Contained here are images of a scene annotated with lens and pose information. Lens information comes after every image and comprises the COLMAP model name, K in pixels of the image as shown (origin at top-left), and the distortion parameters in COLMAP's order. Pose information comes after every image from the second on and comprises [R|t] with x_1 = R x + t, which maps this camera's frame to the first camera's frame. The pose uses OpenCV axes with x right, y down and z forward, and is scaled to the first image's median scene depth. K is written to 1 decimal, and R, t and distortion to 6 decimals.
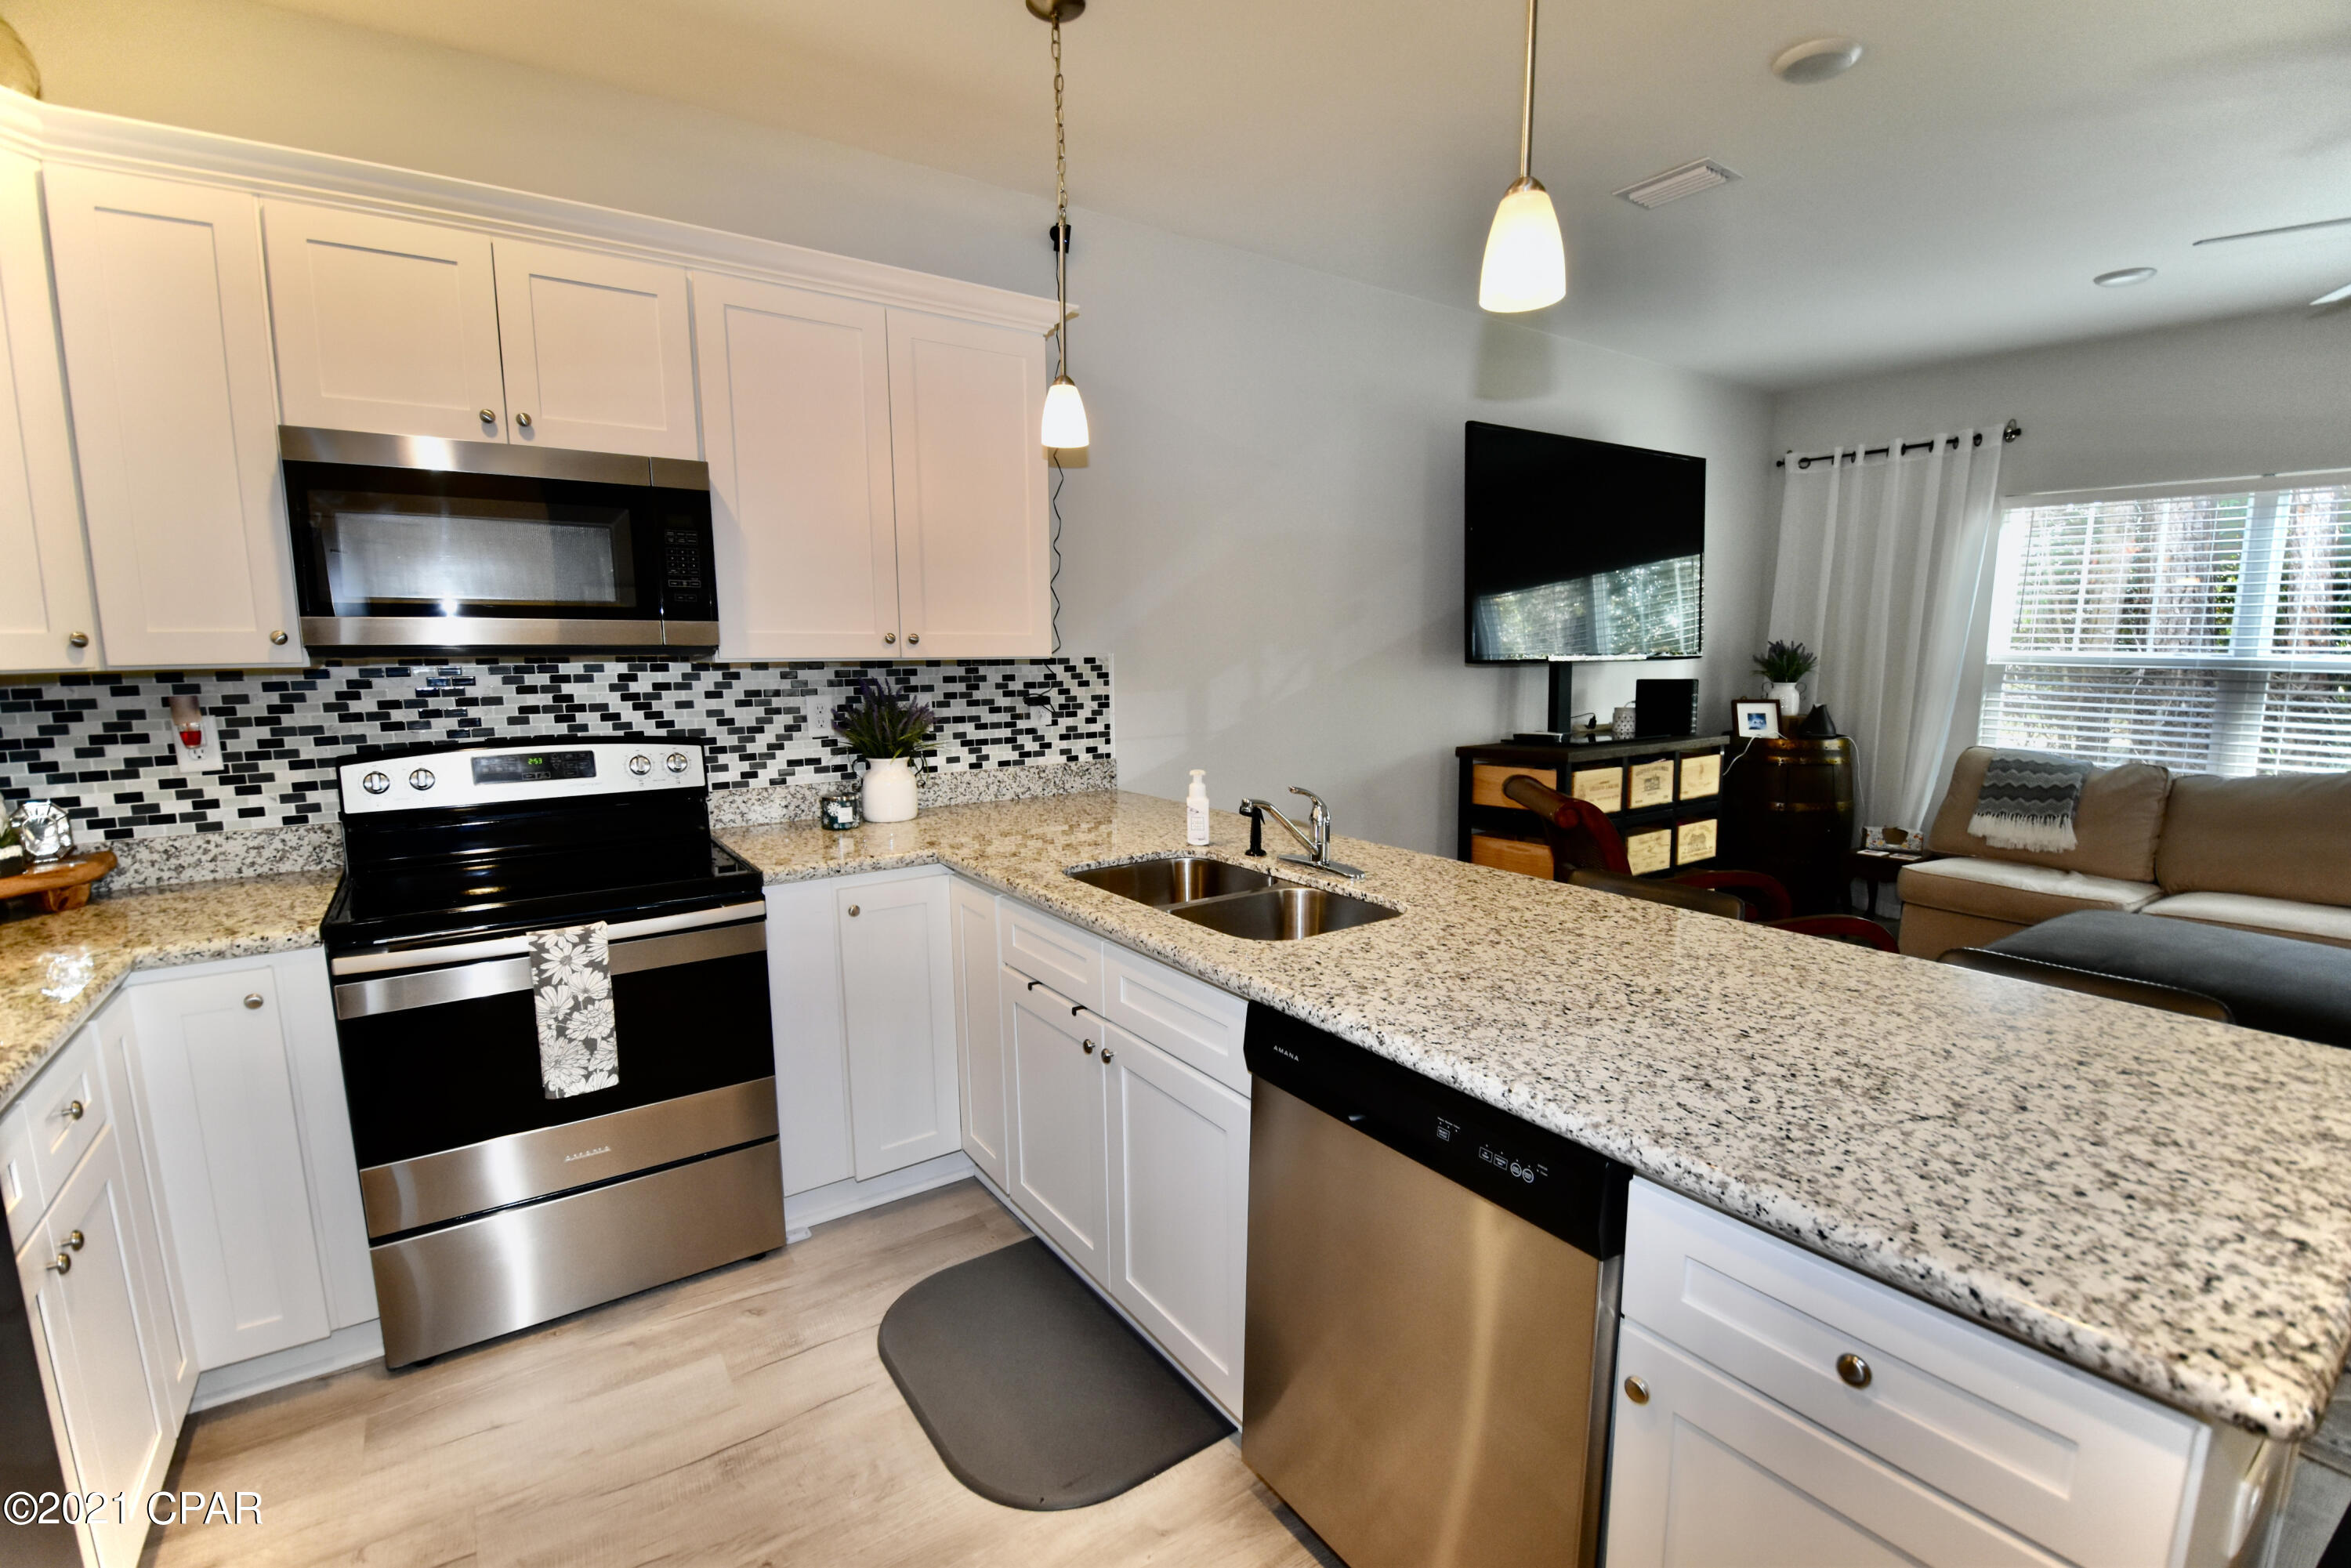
lens RADIAL K [[1027.3, 0, 1176.7], [0, 1027.3, 801.7], [0, 0, 1]] dist [0.018939, -0.025080]
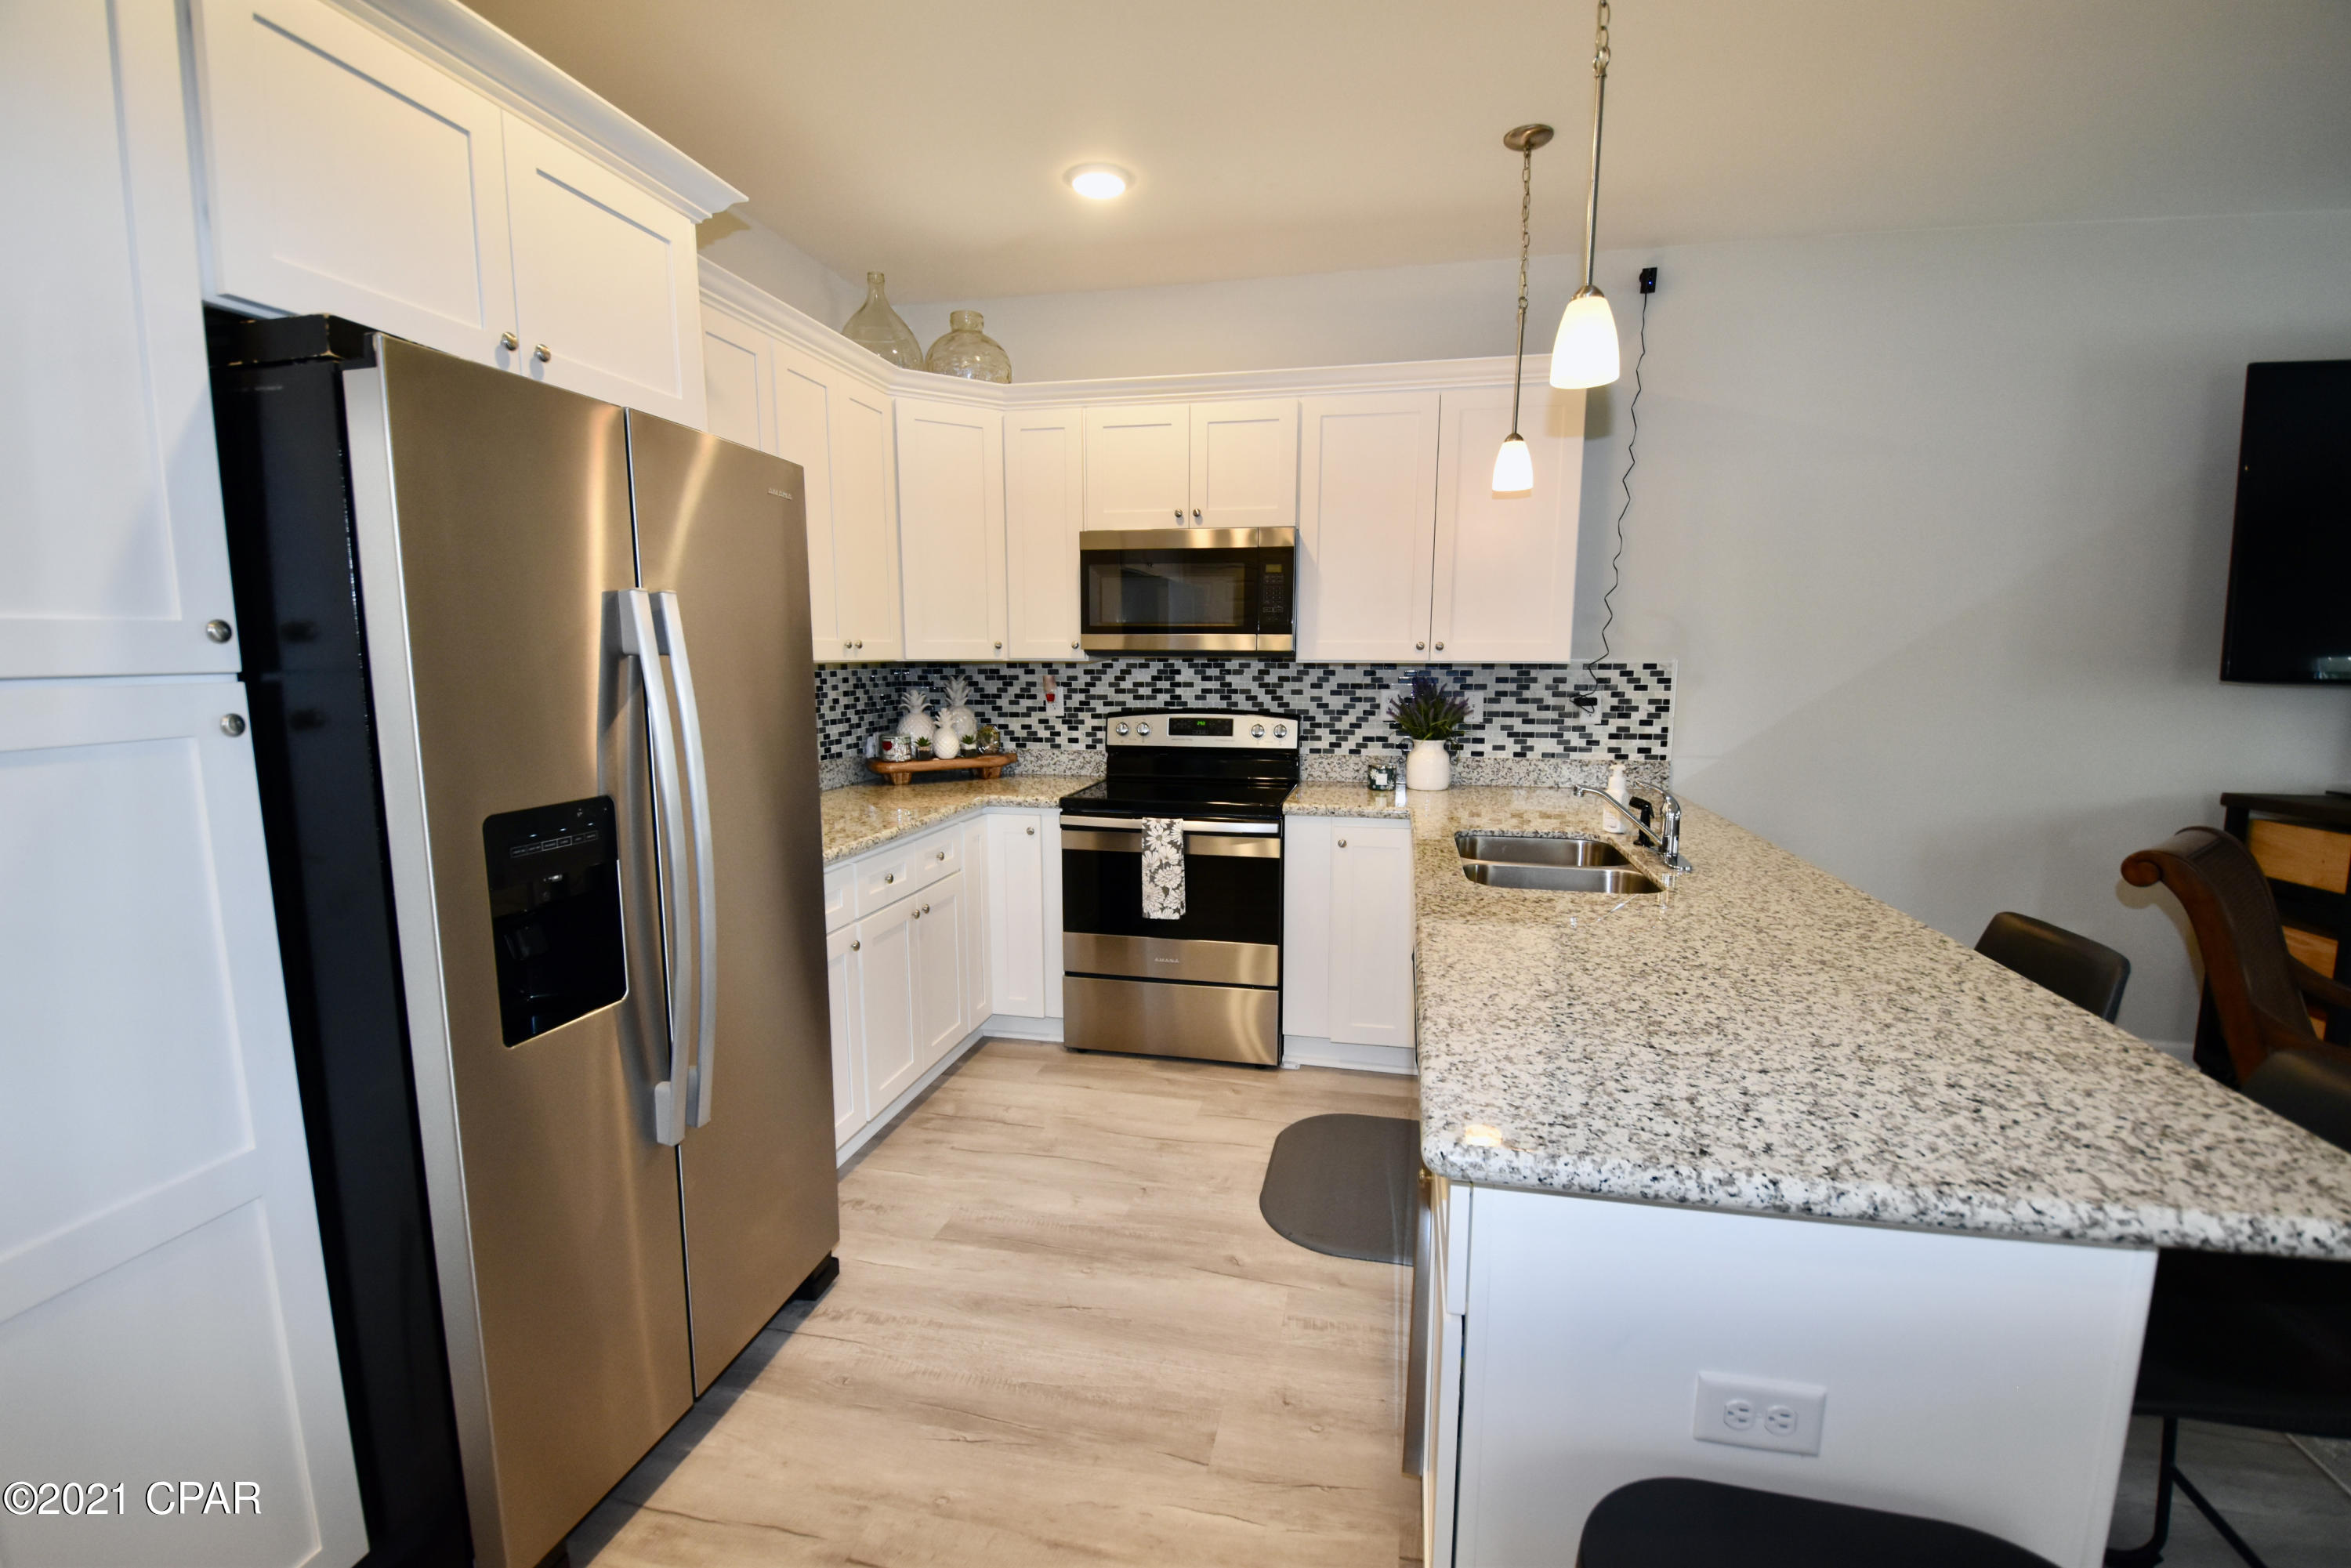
lens RADIAL K [[1027.3, 0, 1176.7], [0, 1027.3, 801.7], [0, 0, 1]] dist [0.018939, -0.025080]
pose [[0.678712, 0.111925, -0.725826, 0.460219], [-0.115601, 0.992280, 0.044915, 0.012454], [0.725249, 0.053422, 0.686411, -0.095815]]
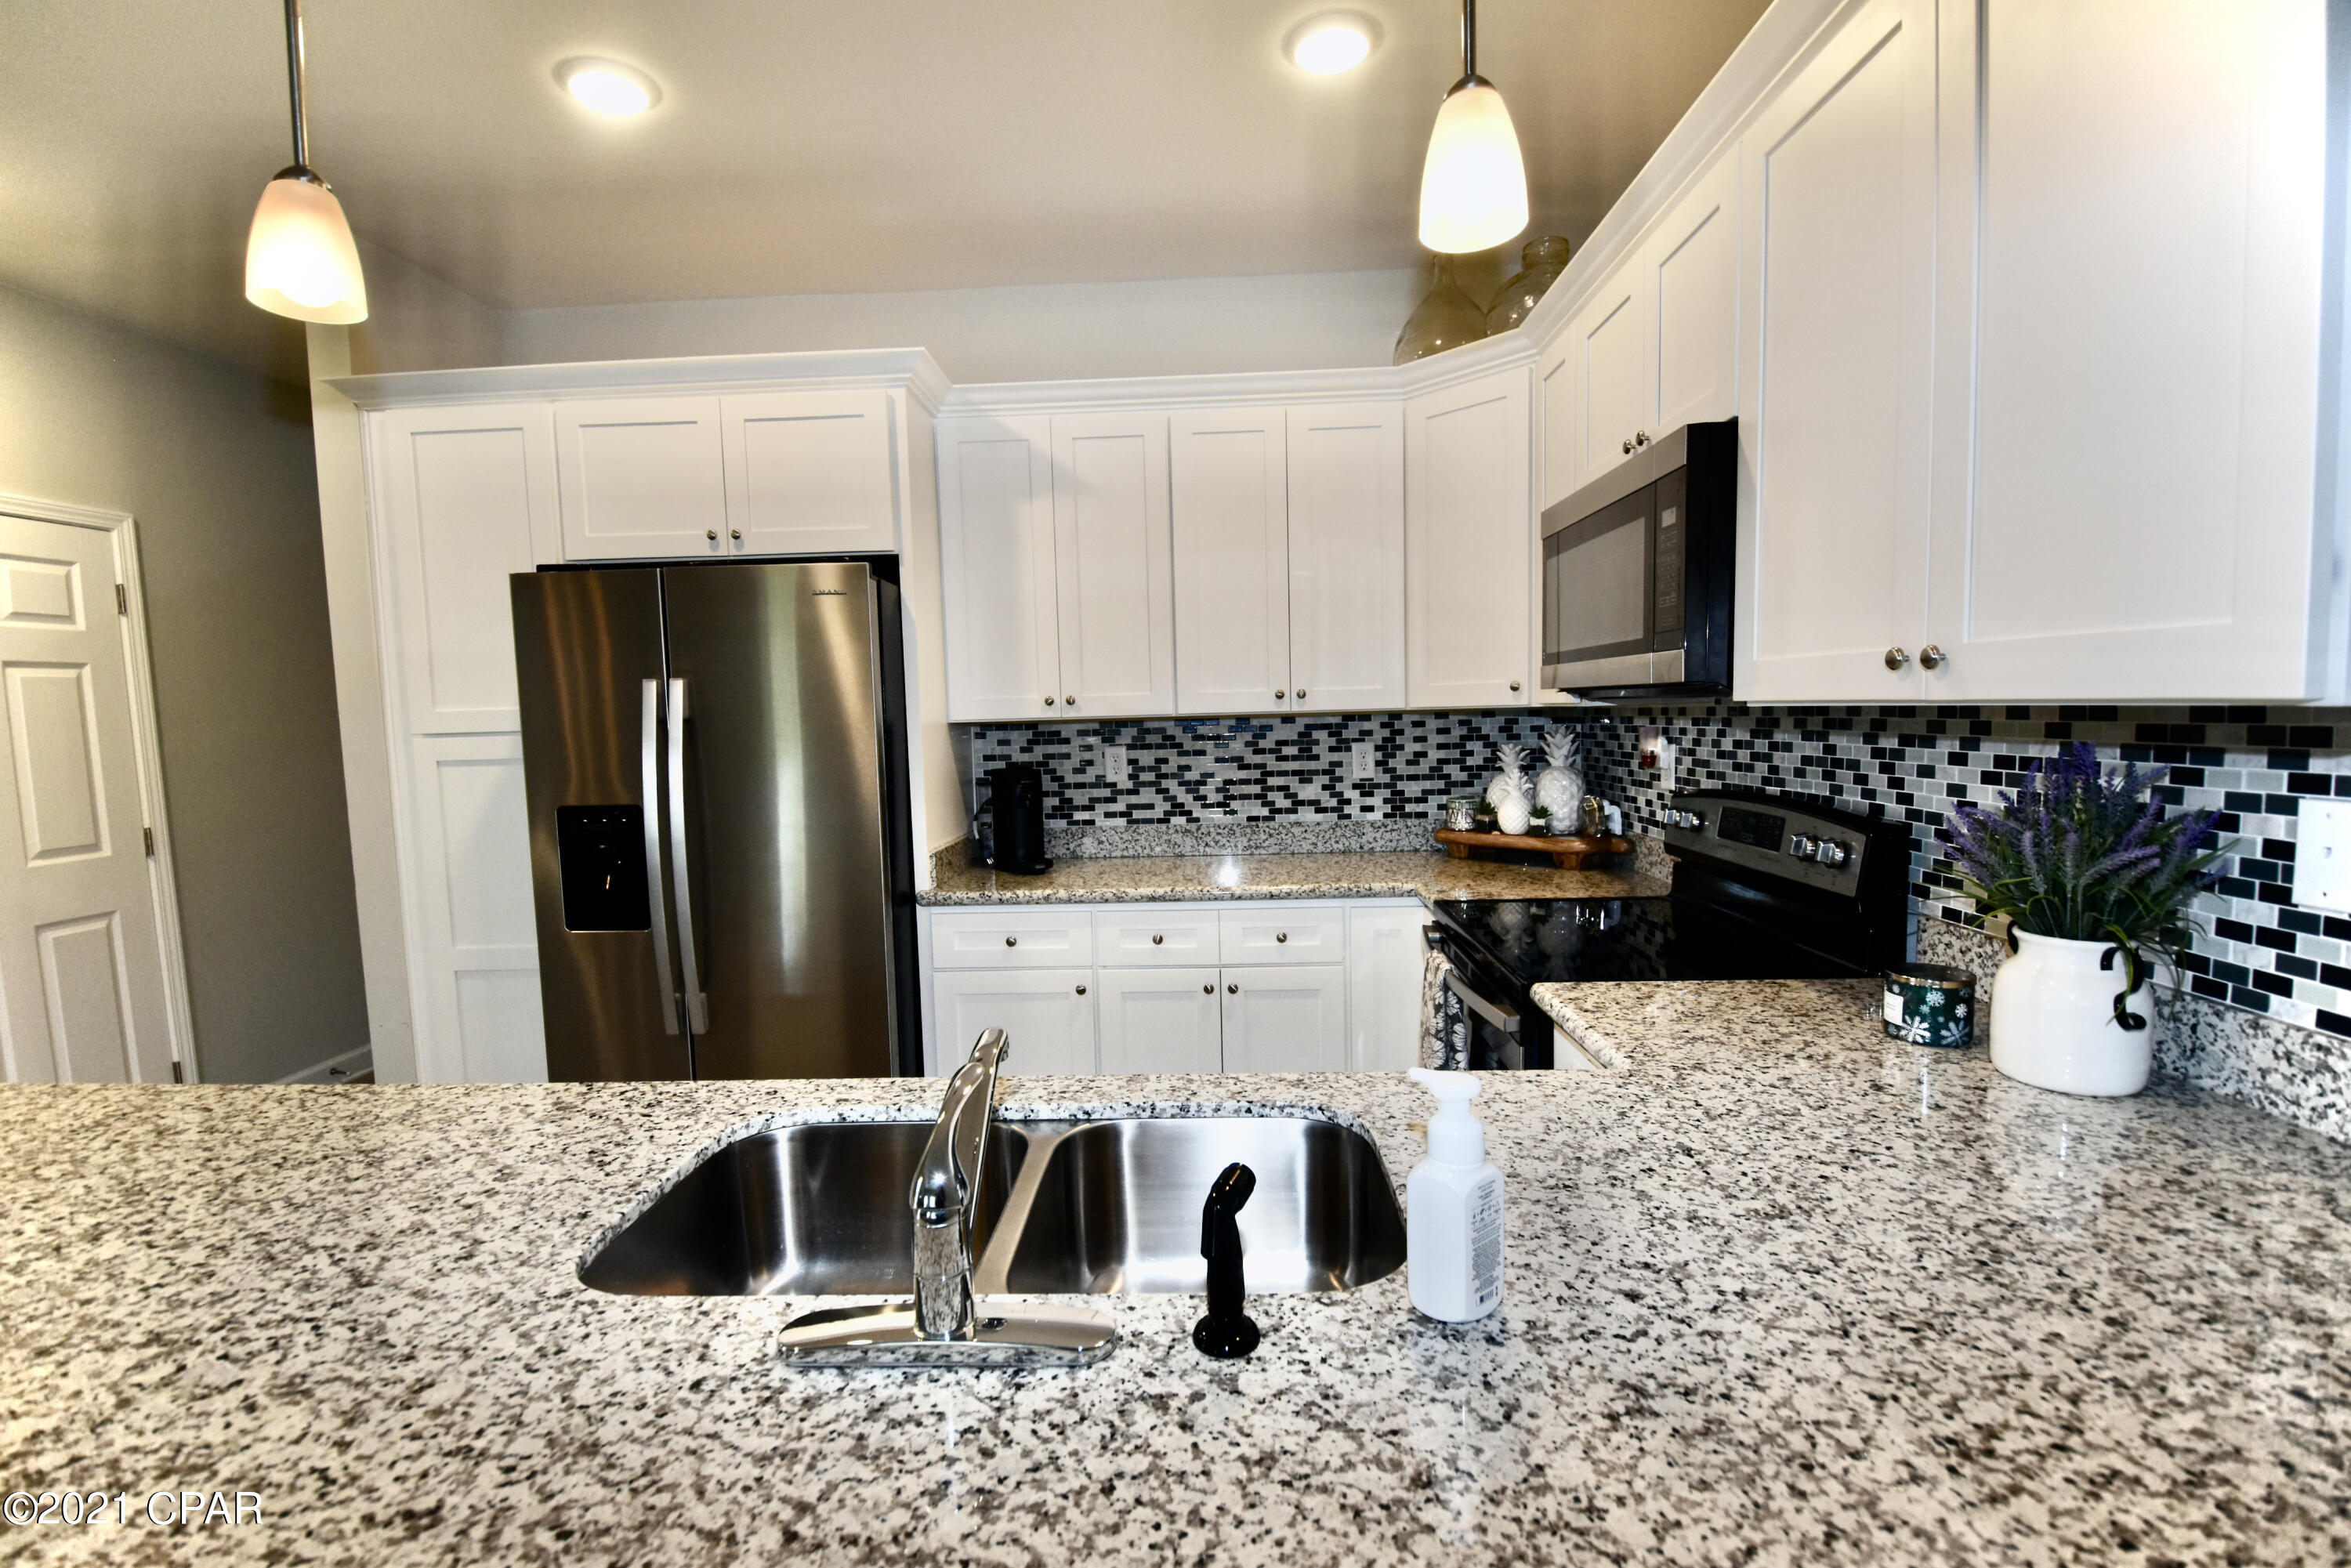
lens RADIAL K [[1027.3, 0, 1176.7], [0, 1027.3, 801.7], [0, 0, 1]] dist [0.018939, -0.025080]
pose [[-0.607120, 0.091629, -0.789309, 0.282008], [-0.089865, 0.979039, 0.182777, -0.147199], [0.789512, 0.181899, -0.586160, 0.998843]]
